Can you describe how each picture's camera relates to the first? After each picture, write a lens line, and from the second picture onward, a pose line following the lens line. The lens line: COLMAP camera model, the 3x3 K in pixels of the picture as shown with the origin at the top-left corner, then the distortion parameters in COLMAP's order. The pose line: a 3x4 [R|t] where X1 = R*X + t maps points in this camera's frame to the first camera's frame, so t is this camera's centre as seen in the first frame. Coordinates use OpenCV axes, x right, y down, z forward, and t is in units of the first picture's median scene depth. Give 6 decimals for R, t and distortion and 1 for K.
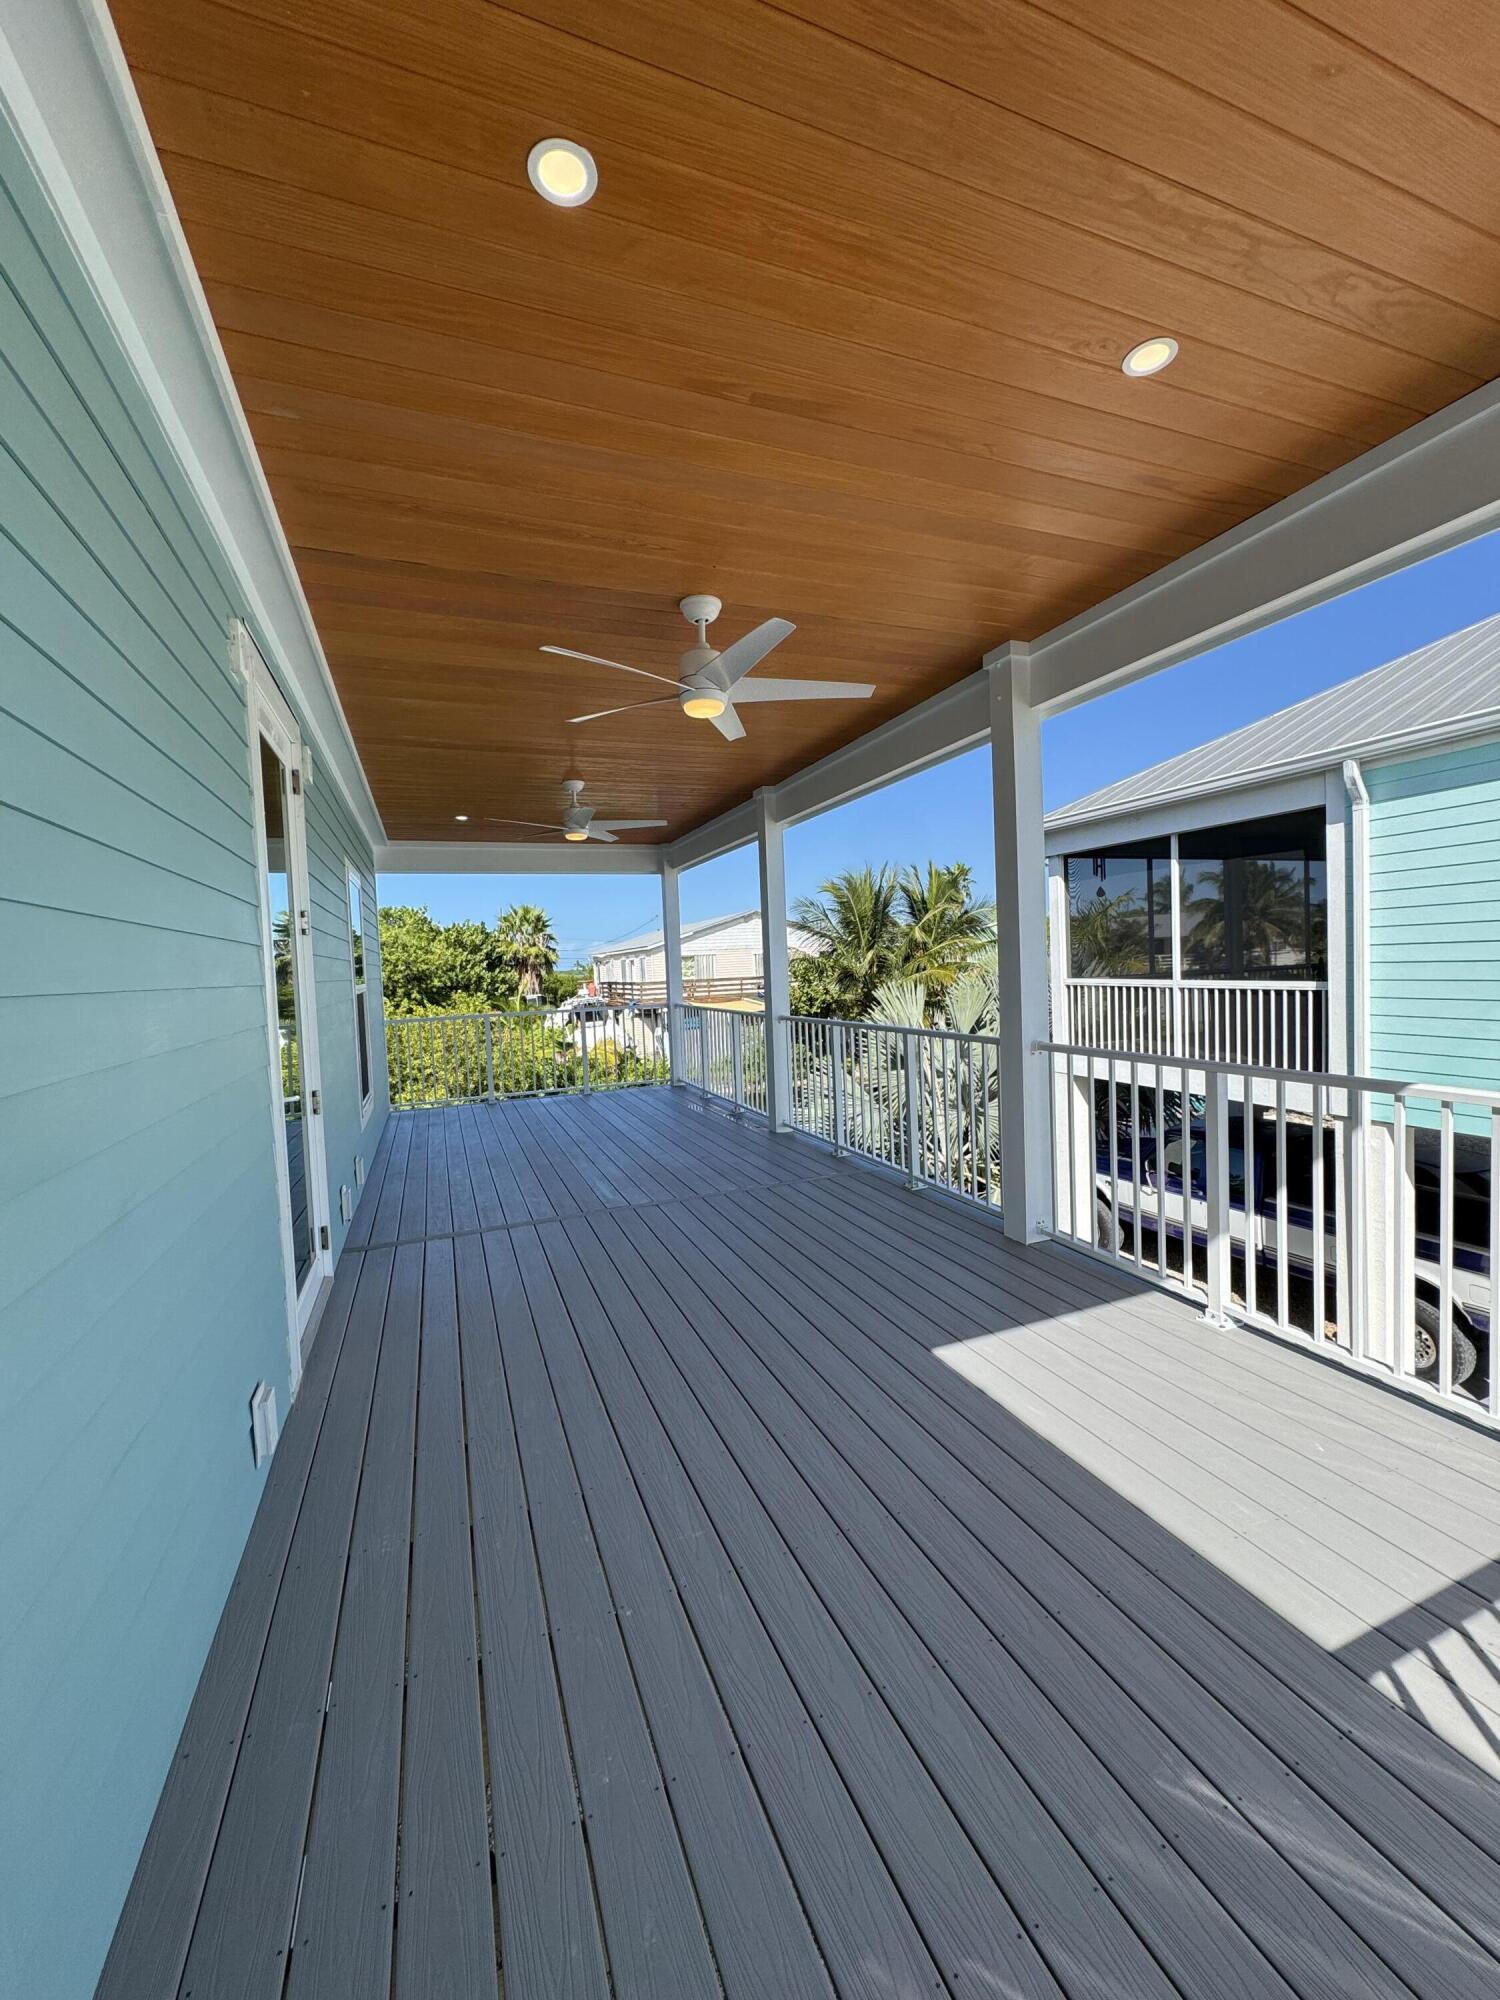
lens RADIAL K [[799.1, 0, 750.0], [0, 799.1, 1000.0], [0, 0, 1]] dist [-0.000846, 0.000087]
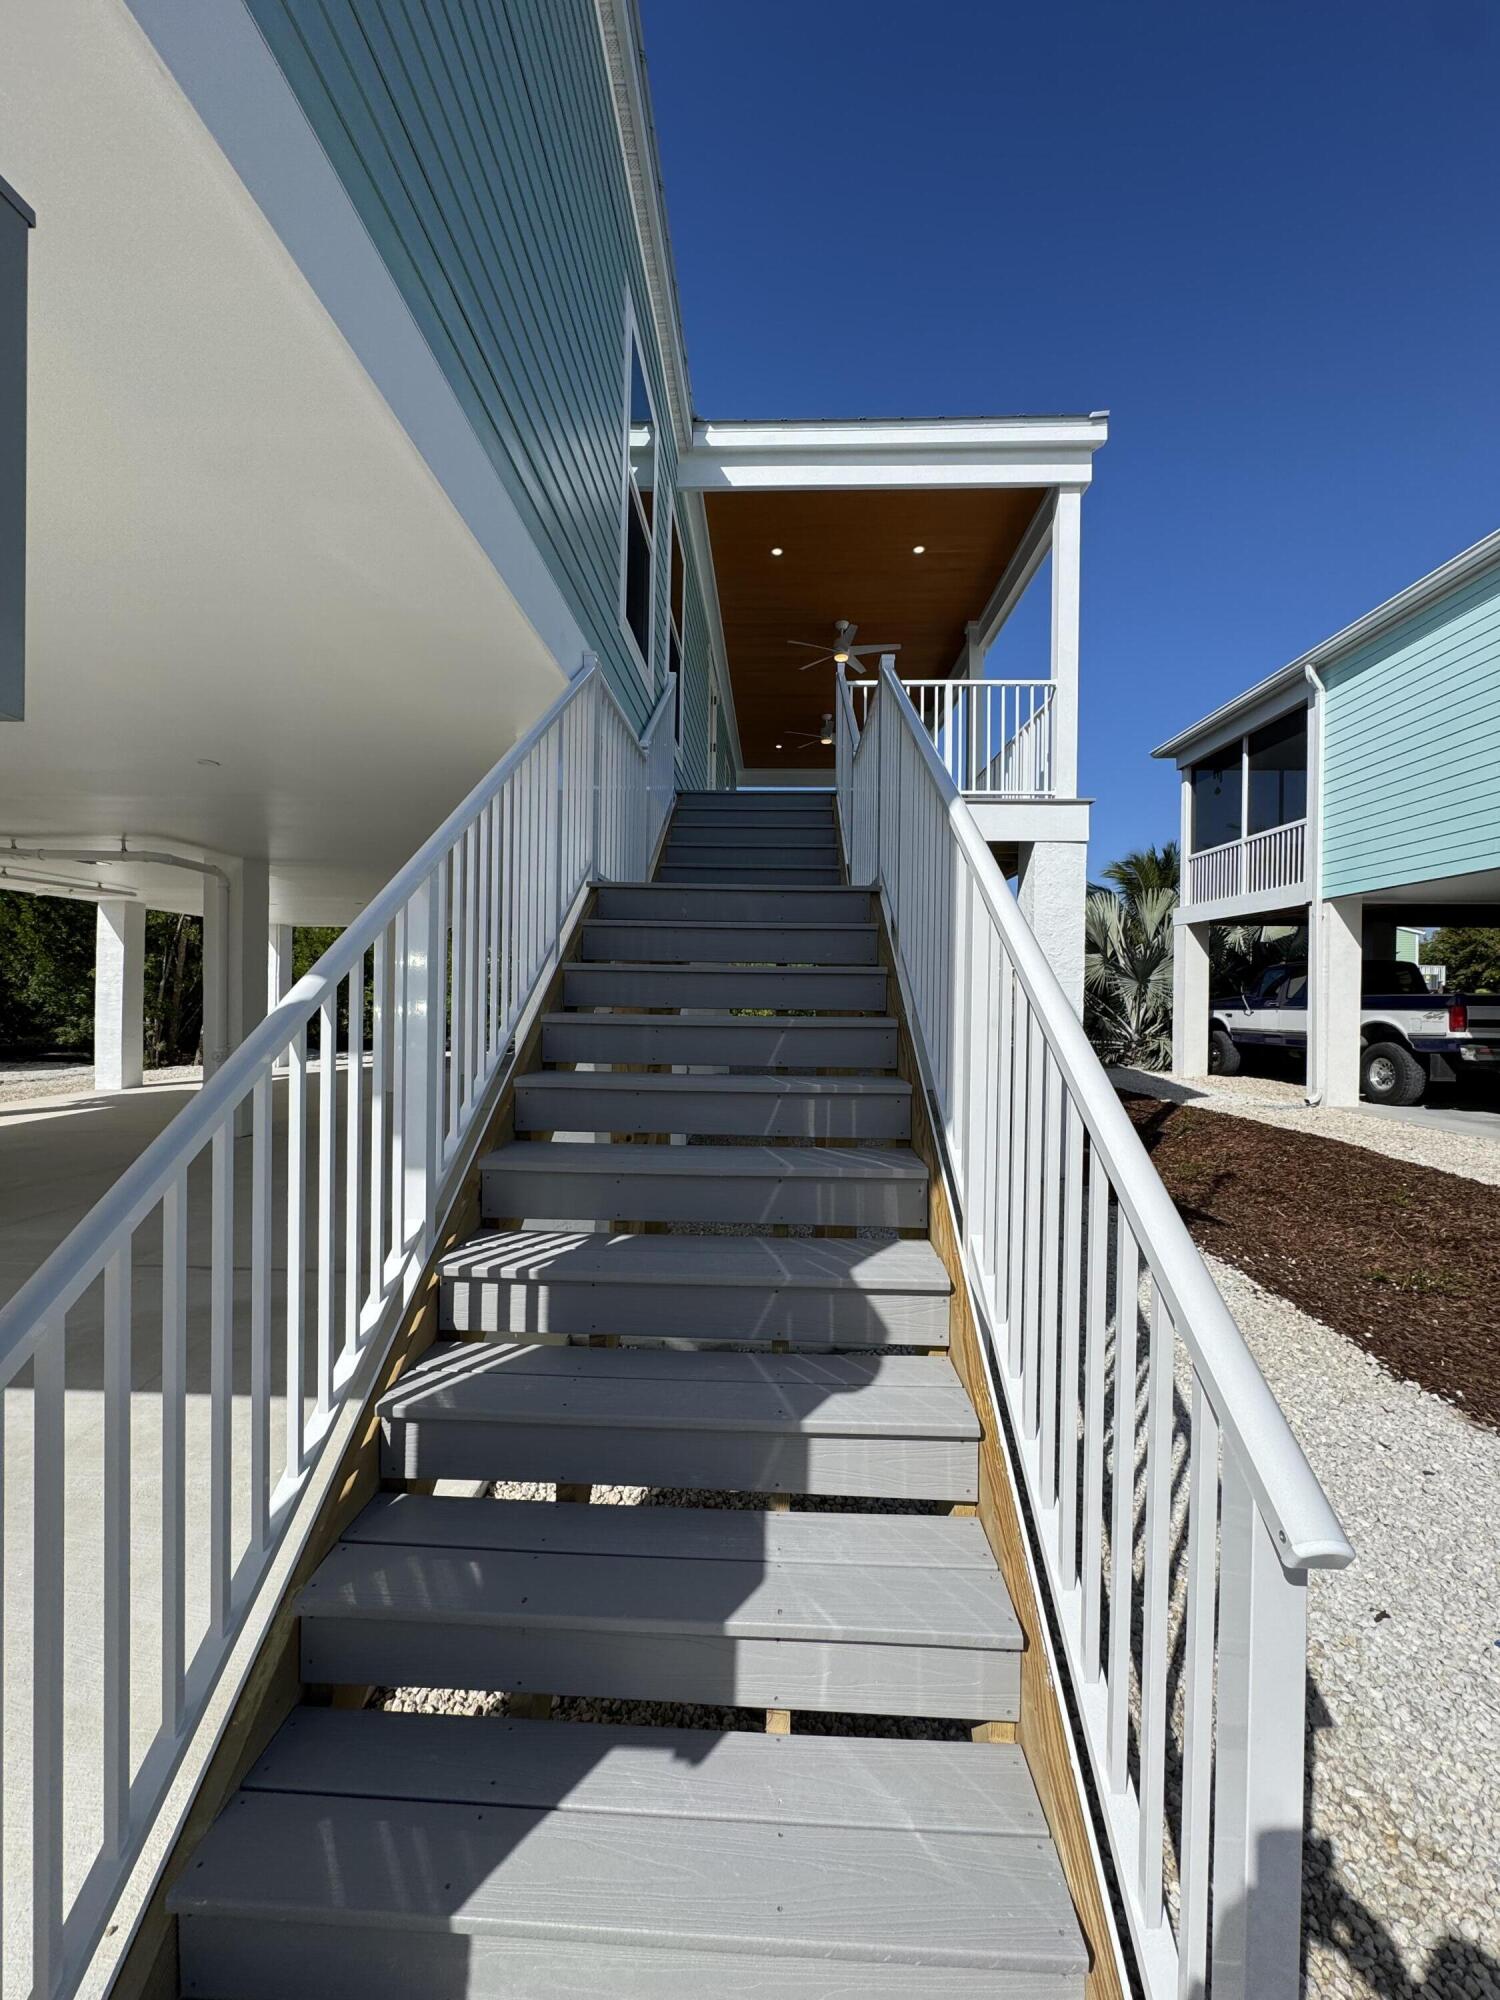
lens RADIAL K [[799.1, 0, 750.0], [0, 799.1, 1000.0], [0, 0, 1]] dist [-0.000846, 0.000087]
pose [[0.914534, 0.056528, -0.400540, 0.383936], [-0.068675, 0.997510, -0.016023, 0.420068], [0.398637, 0.042160, 0.916139, -0.777275]]
